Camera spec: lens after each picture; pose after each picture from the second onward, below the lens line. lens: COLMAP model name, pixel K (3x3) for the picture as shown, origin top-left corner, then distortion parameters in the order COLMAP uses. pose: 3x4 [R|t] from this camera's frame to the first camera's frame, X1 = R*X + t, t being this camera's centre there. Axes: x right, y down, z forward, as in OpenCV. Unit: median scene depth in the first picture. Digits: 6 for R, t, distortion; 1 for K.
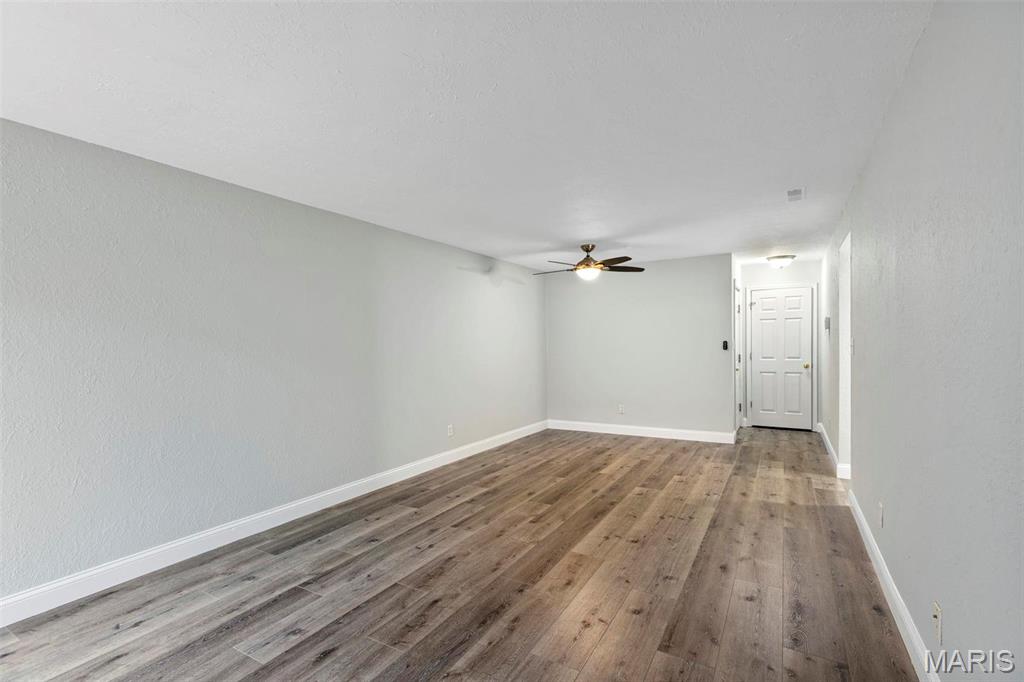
lens RADIAL K [[468.2, 0, 512.1], [0, 468.2, 341.3], [0, 0, 1]] dist [0.019003, -0.000133]
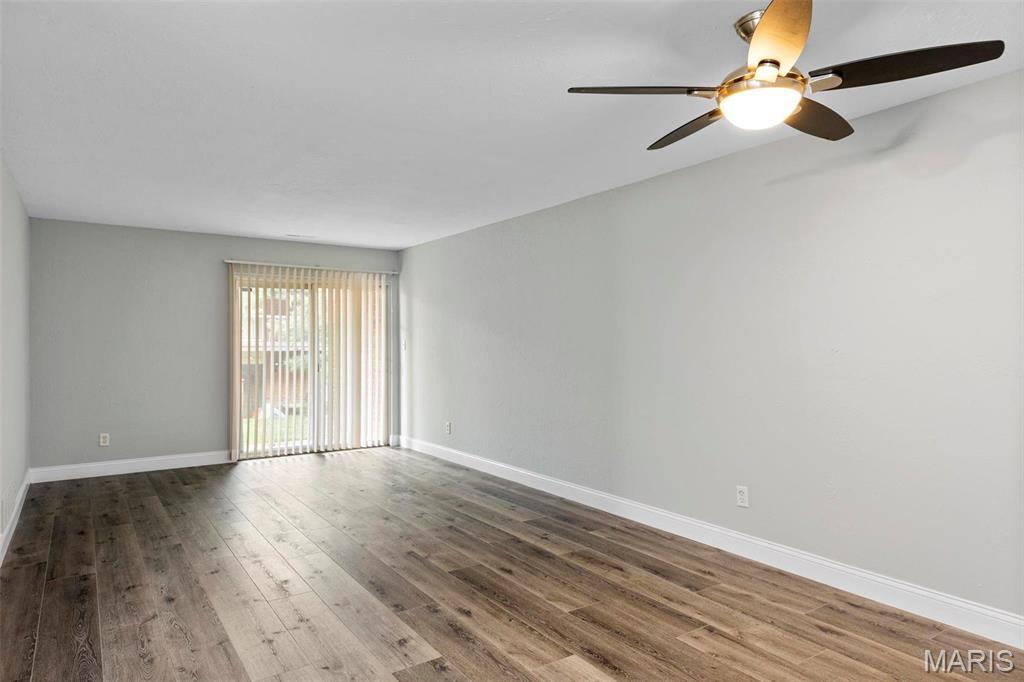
lens RADIAL K [[629.3, 0, 517.3], [0, 629.3, 347.2], [0, 0, 1]] dist [0.007560, -0.005433]
pose [[-0.426189, 0.022041, -0.904366, 0.825278], [0.013989, 0.999744, 0.017773, 0.002614], [0.904526, -0.005077, -0.426388, 1.409686]]
